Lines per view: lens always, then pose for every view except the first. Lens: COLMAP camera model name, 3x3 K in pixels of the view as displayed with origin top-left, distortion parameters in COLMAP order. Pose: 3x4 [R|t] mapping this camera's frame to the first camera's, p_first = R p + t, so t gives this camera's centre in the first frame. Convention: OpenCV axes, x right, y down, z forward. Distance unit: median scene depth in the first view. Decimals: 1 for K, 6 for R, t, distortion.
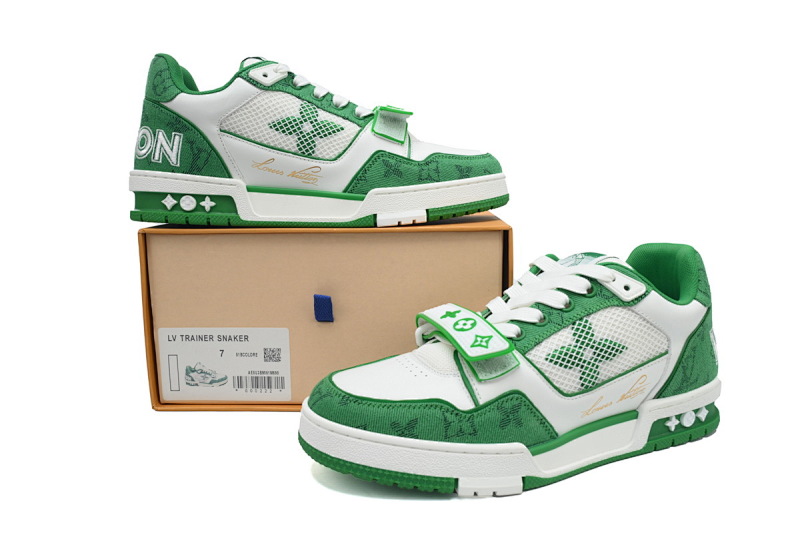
lens RADIAL K [[643.8, 0, 400.0], [0, 643.8, 266.5], [0, 0, 1]] dist [-0.002436, -0.000575]
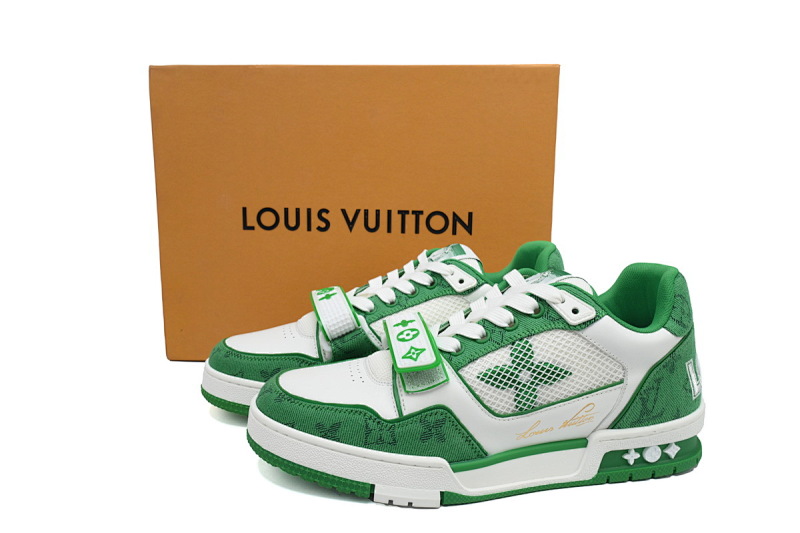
lens RADIAL K [[643.8, 0, 400.0], [0, 643.8, 266.5], [0, 0, 1]] dist [-0.002436, -0.000575]
pose [[0.973760, 0.060273, -0.219451, 0.312661], [-0.055113, 0.998042, 0.029567, -0.047870], [0.220804, -0.016696, 0.975175, 0.011200]]
